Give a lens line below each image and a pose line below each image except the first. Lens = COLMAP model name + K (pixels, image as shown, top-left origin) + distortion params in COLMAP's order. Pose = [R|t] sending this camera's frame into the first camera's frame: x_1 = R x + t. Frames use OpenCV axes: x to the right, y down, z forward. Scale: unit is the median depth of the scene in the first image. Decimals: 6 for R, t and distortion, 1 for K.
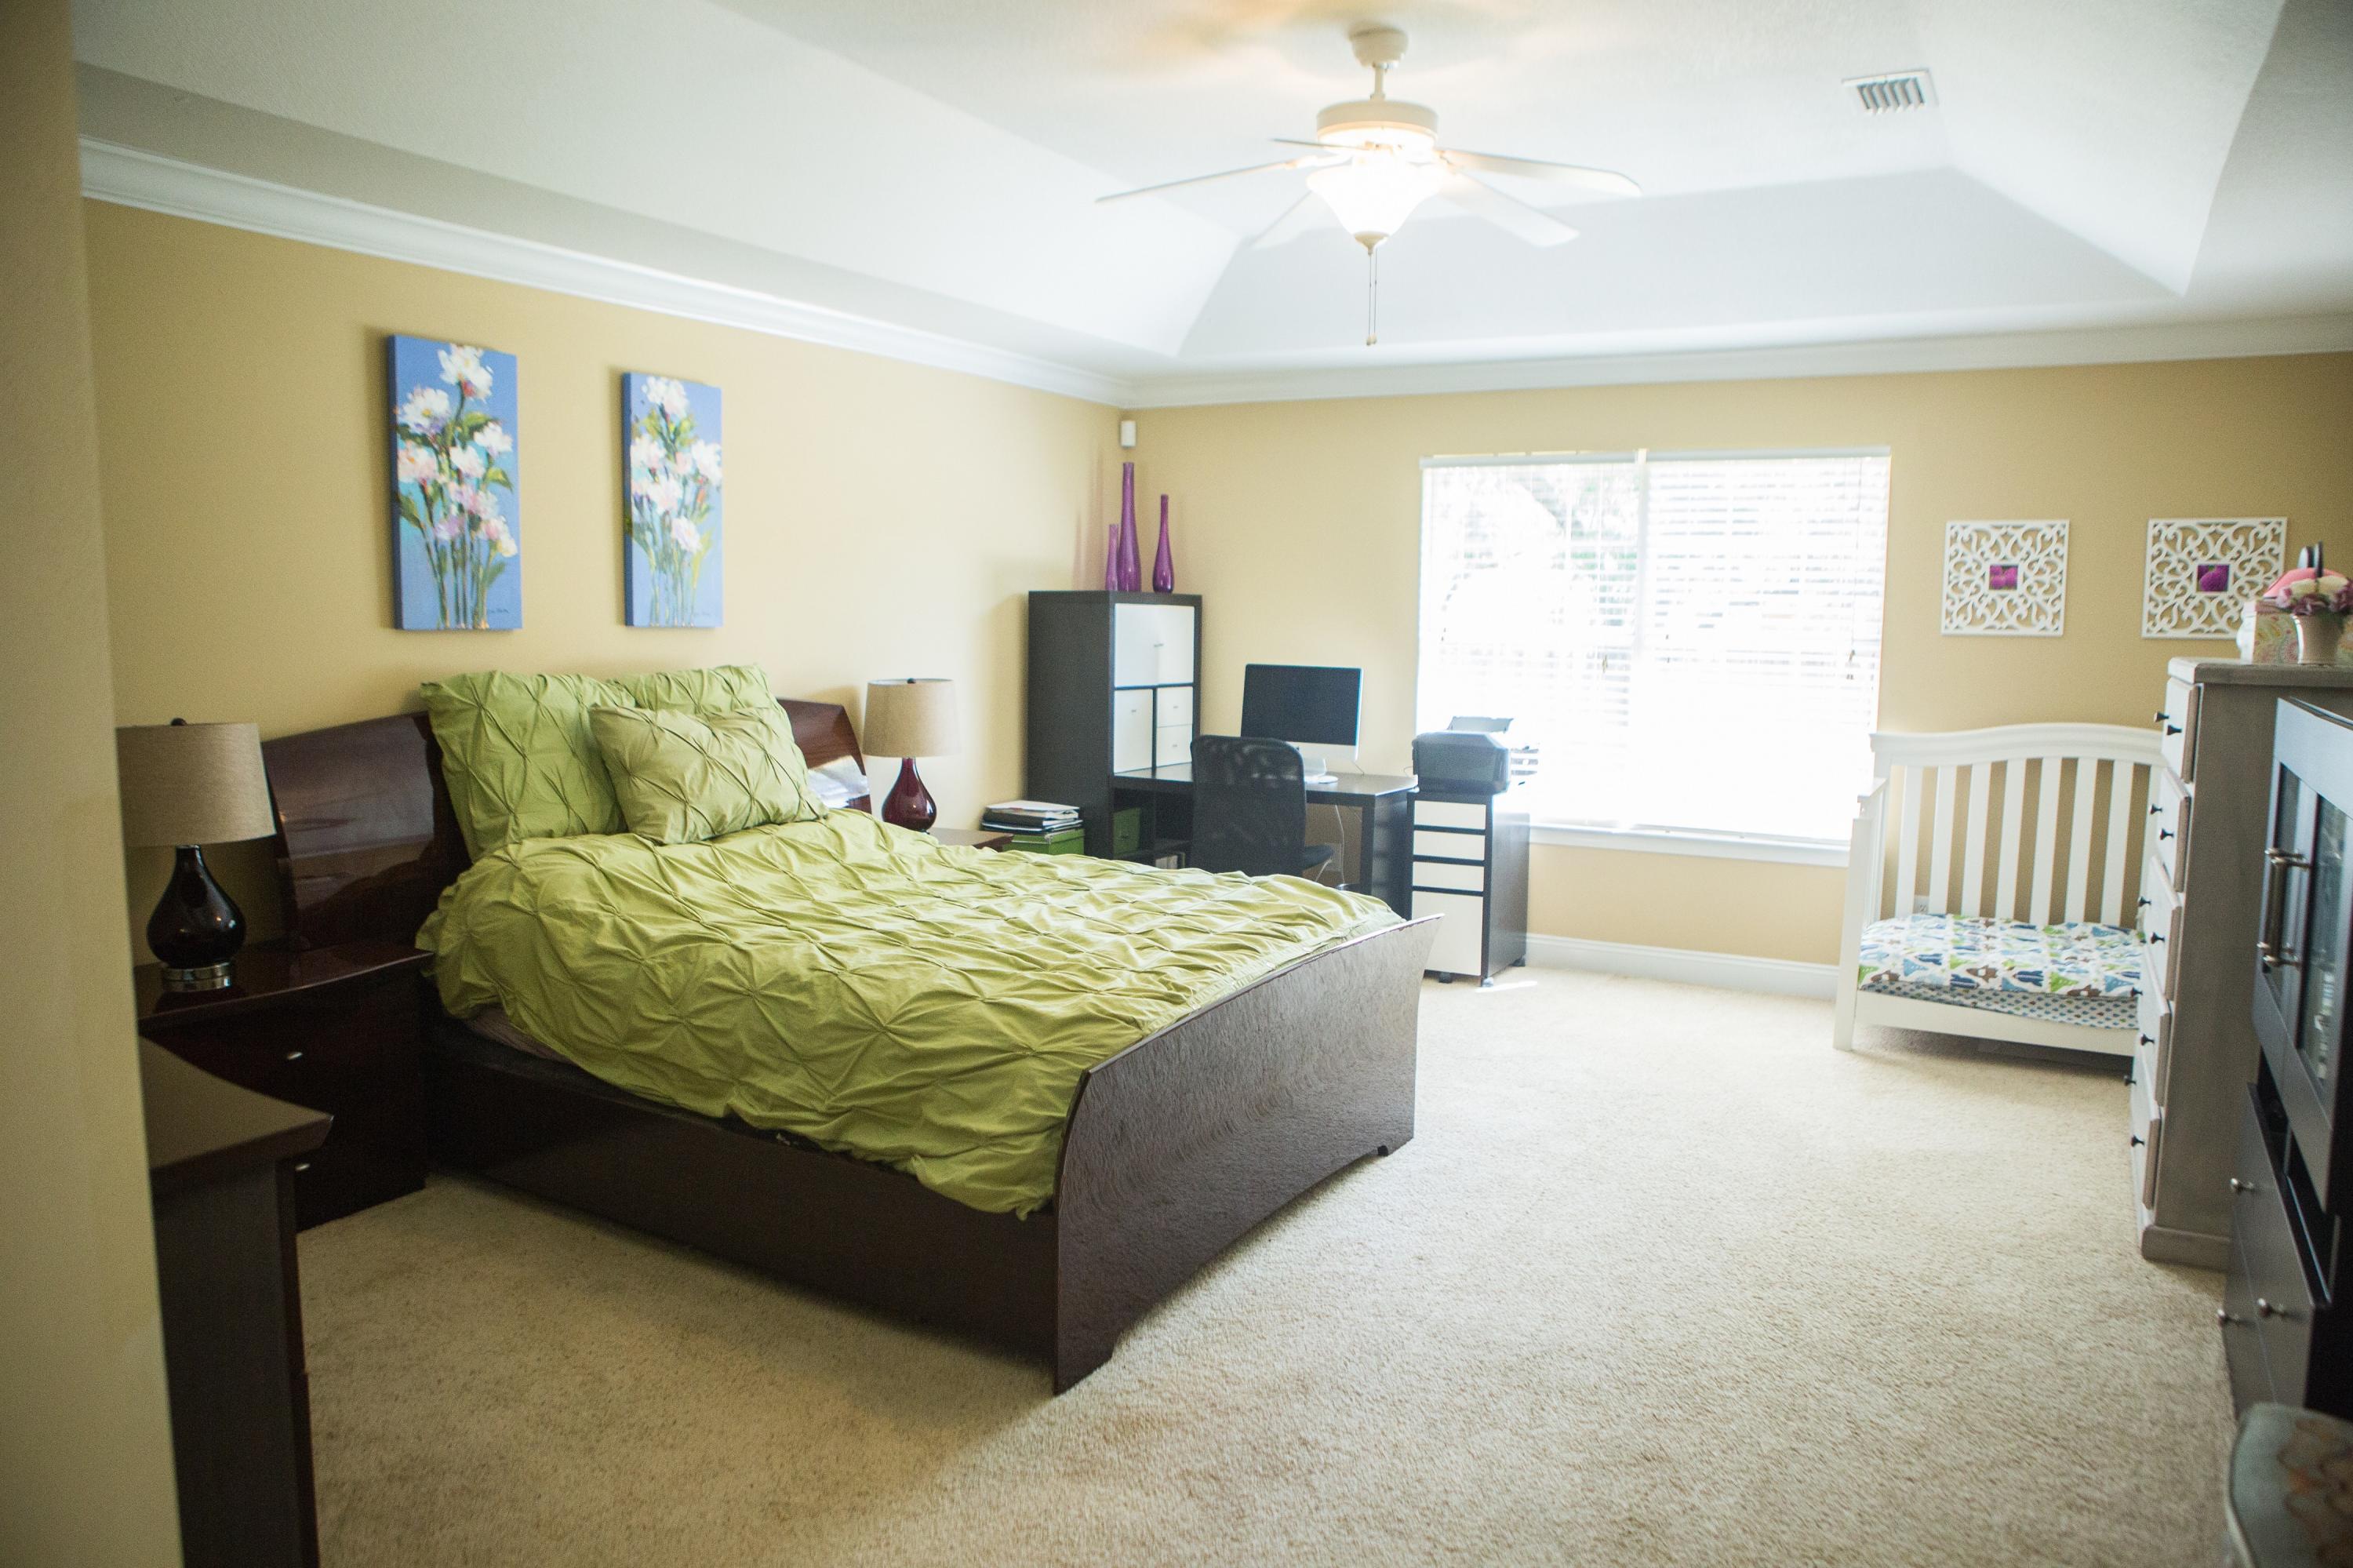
lens RADIAL K [[1605.1, 0, 1160.8], [0, 1605.1, 774.5], [0, 0, 1]] dist [-0.092893, 0.053258]
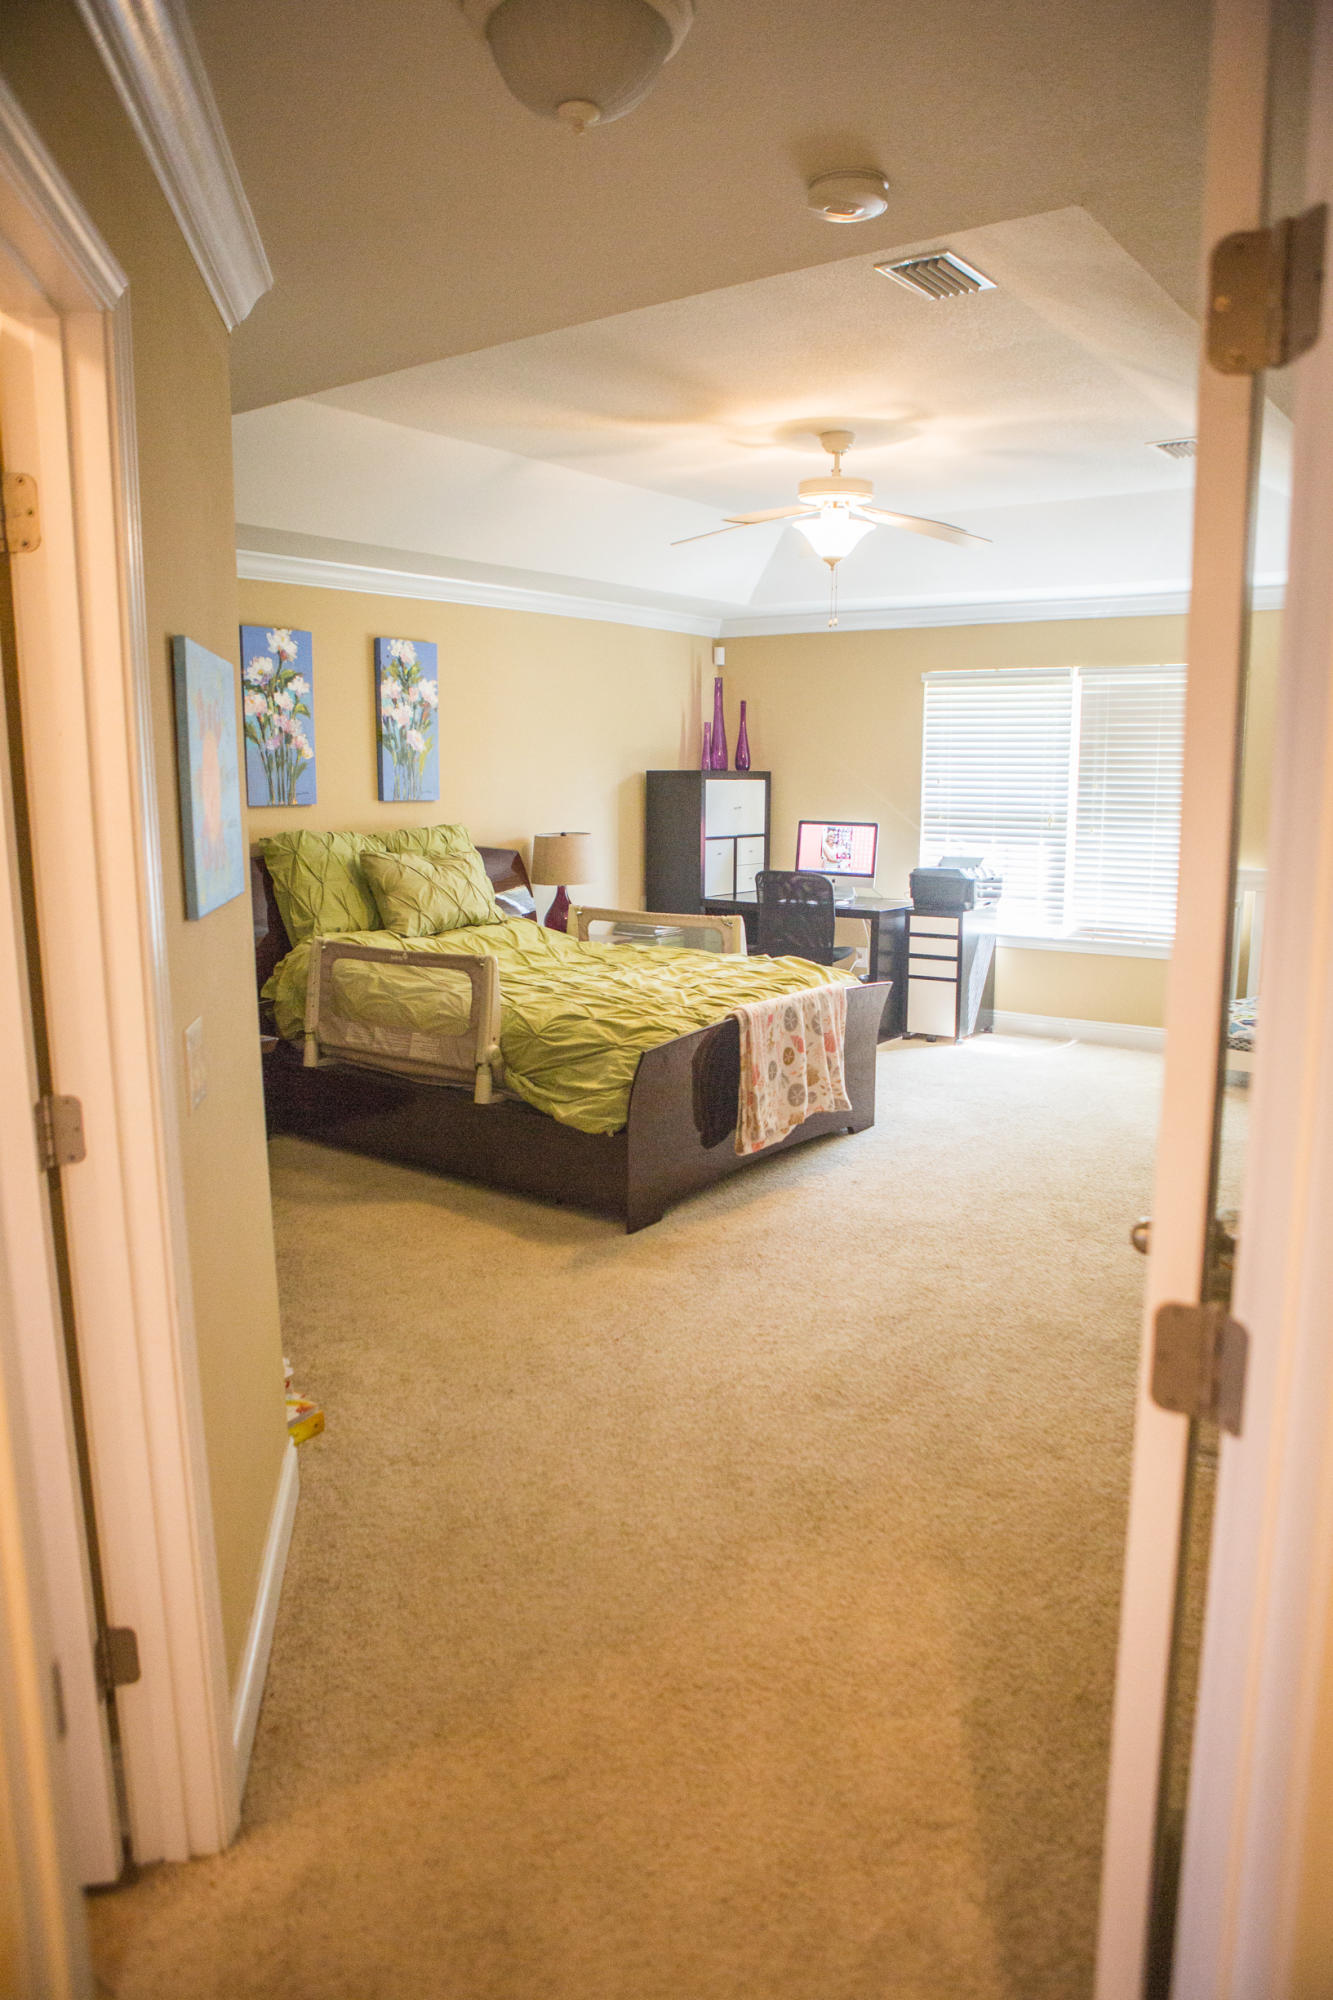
lens RADIAL K [[1364.2, 0, 673.3], [0, 1364.2, 999.4], [0, 0, 1]] dist [-0.092893, 0.053258]
pose [[0.995661, 0.006077, -0.092861, 0.085847], [0.000038, 0.997839, 0.065711, 0.015879], [0.093060, -0.065430, 0.993508, -0.348545]]
